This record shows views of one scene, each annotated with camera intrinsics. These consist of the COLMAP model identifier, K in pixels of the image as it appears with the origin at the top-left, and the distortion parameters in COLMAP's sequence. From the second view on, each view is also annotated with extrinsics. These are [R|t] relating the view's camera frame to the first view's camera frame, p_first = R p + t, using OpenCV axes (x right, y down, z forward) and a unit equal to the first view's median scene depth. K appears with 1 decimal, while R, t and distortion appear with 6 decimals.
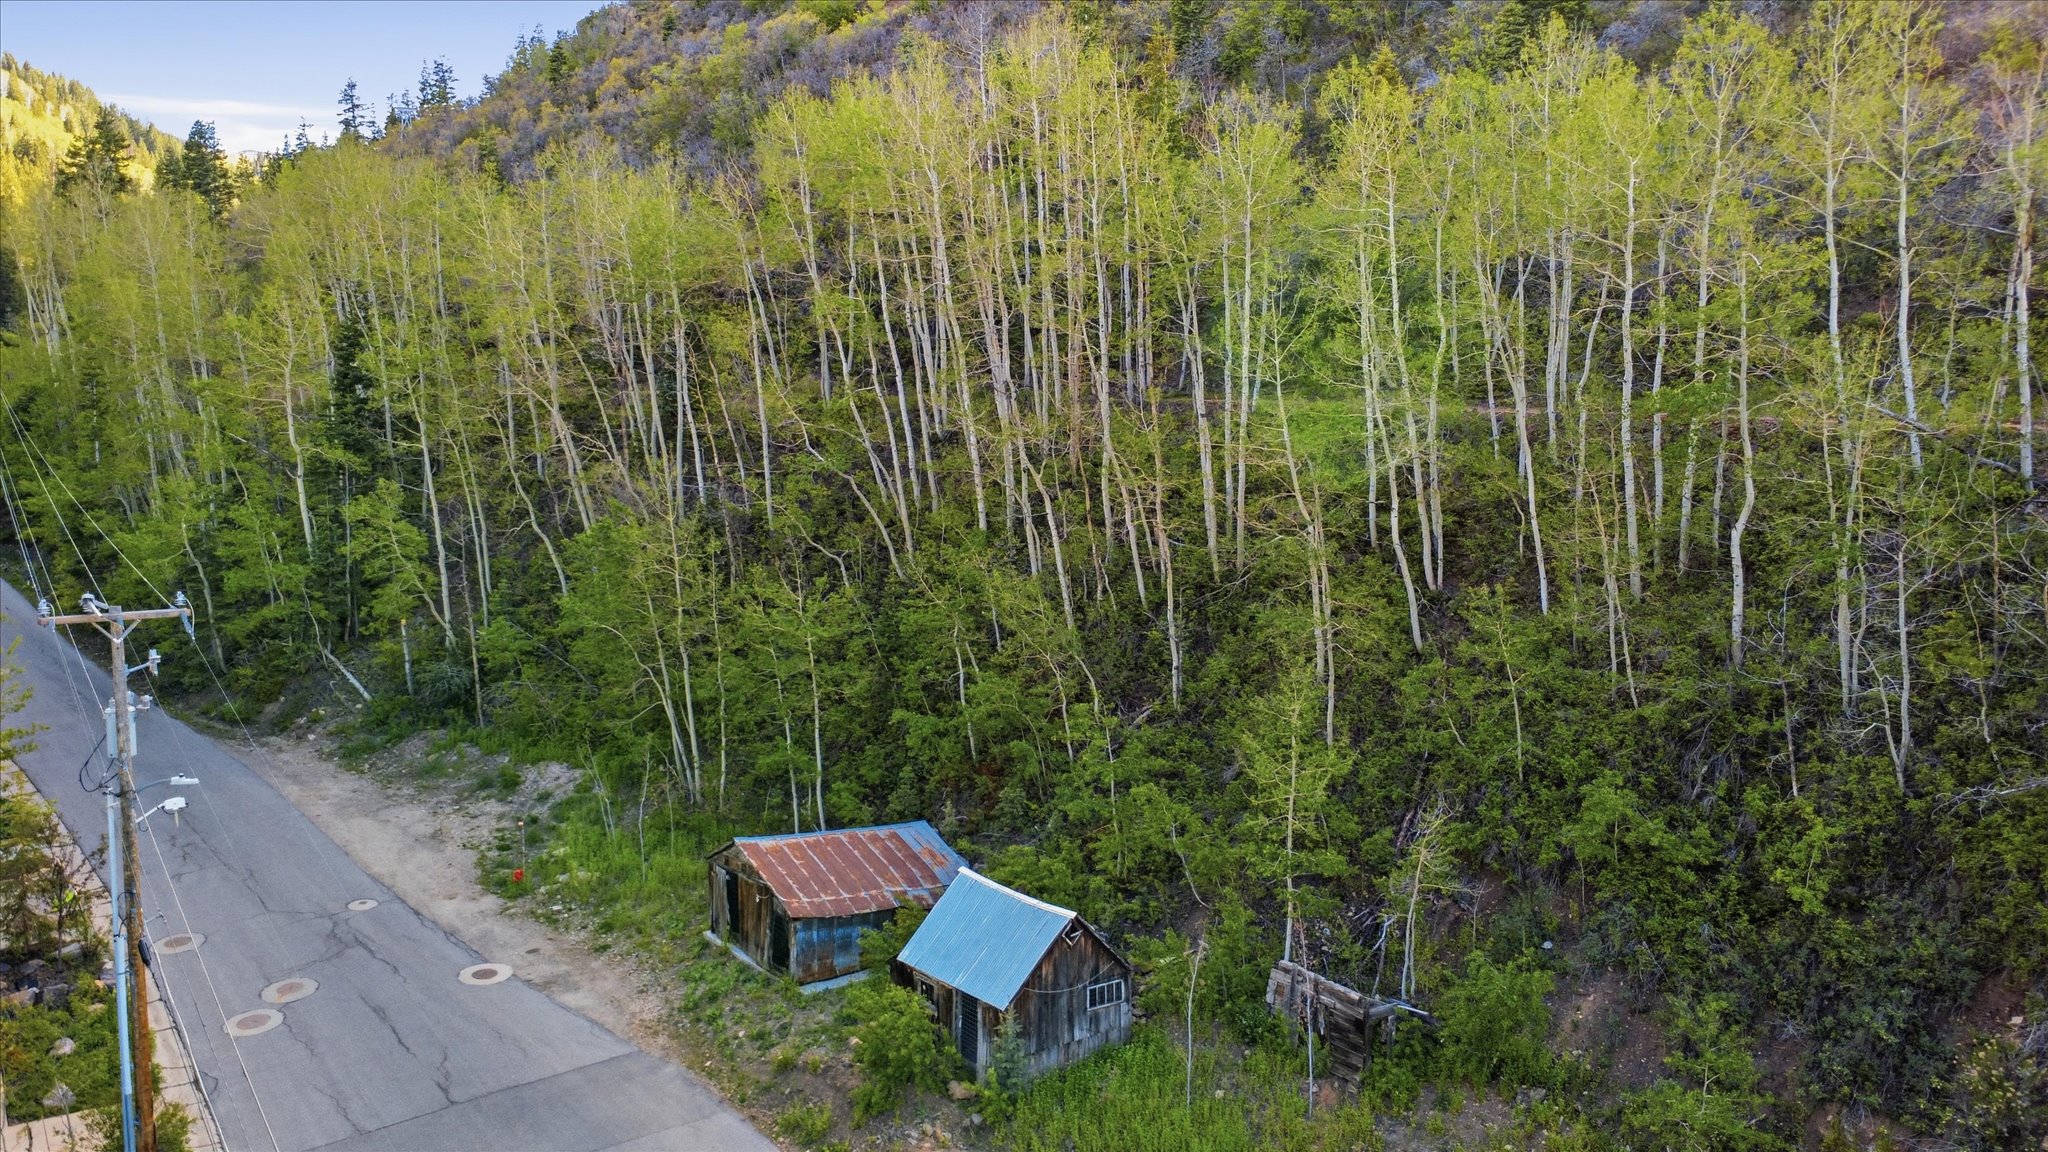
lens RADIAL K [[1489.1, 0, 1026.8], [0, 1489.1, 579.1], [0, 0, 1]] dist [-0.004059, 0.002267]
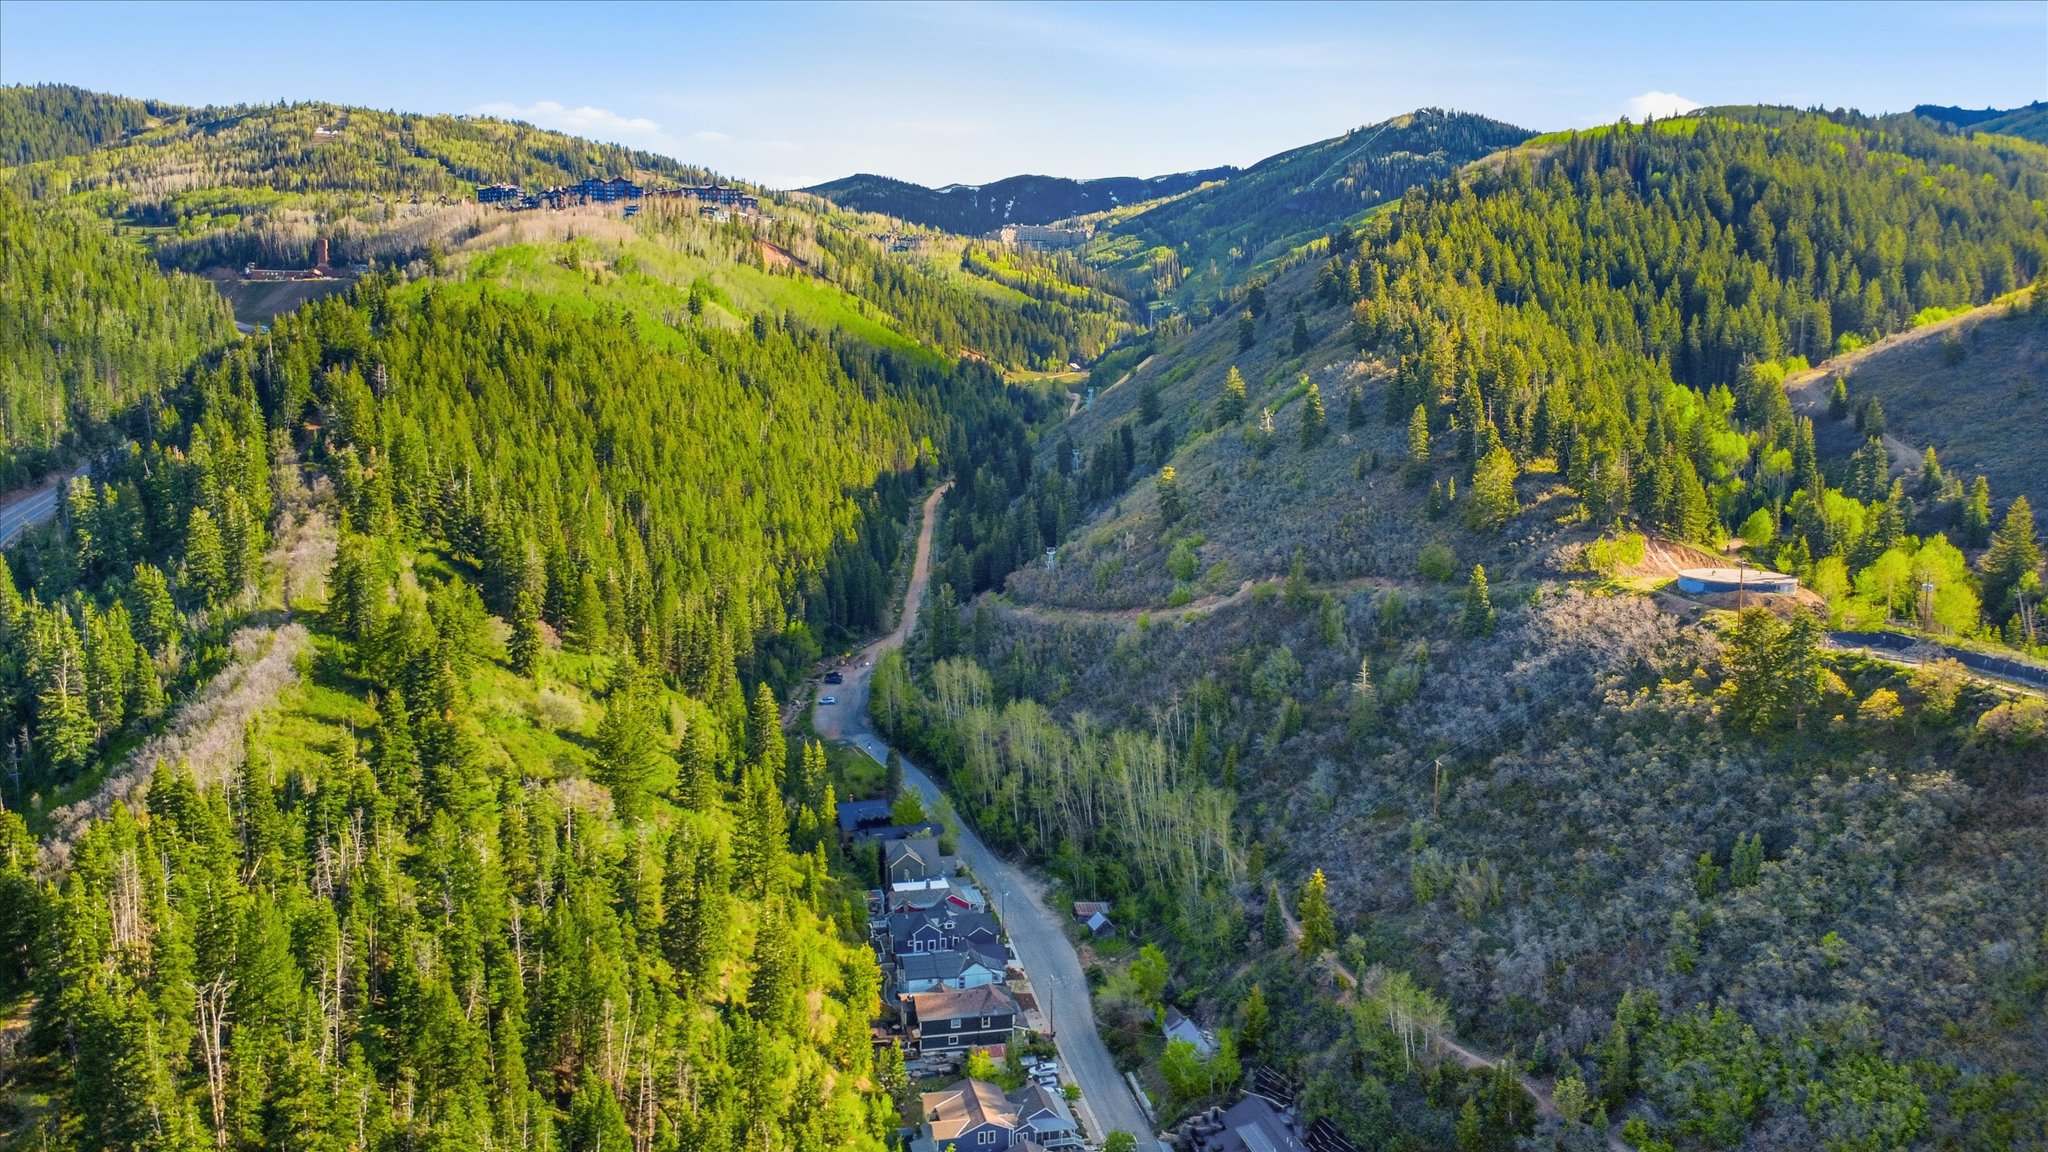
lens RADIAL K [[1489.1, 0, 1029.8], [0, 1489.1, 583.4], [0, 0, 1]] dist [-0.004059, 0.002267]
pose [[0.913473, 0.059197, -0.402571, 2.487919], [-0.045566, 0.998020, 0.043362, -1.714567], [0.404340, -0.021267, 0.914361, -5.782897]]
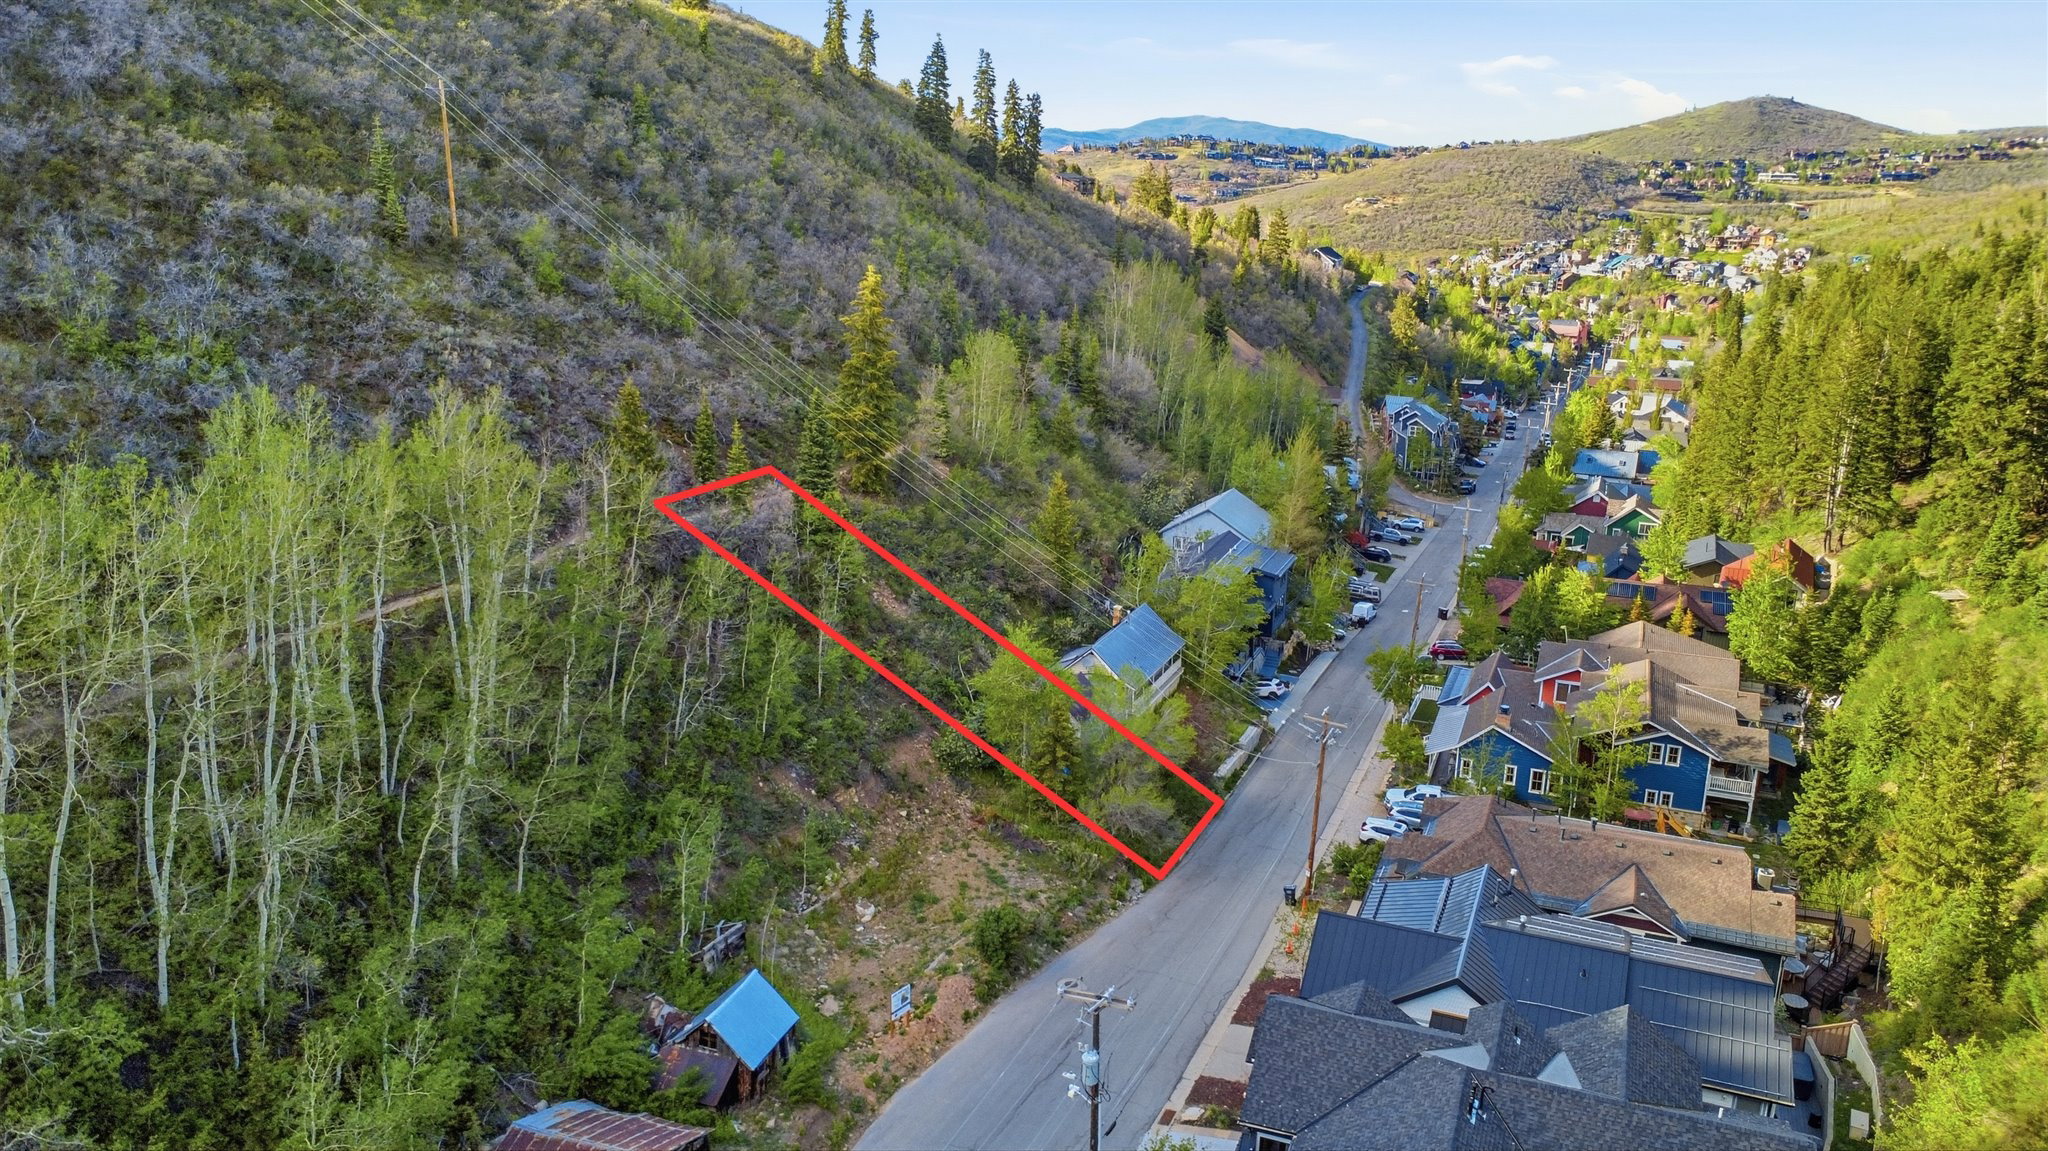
lens RADIAL K [[1489.1, 0, 1030.7], [0, 1489.1, 573.5], [0, 0, 1]] dist [-0.004059, 0.002267]
pose [[-0.519510, -0.244717, 0.818672, -1.362476], [0.072109, 0.942137, 0.327382, -0.725331], [-0.851416, 0.229112, -0.471803, 1.302046]]
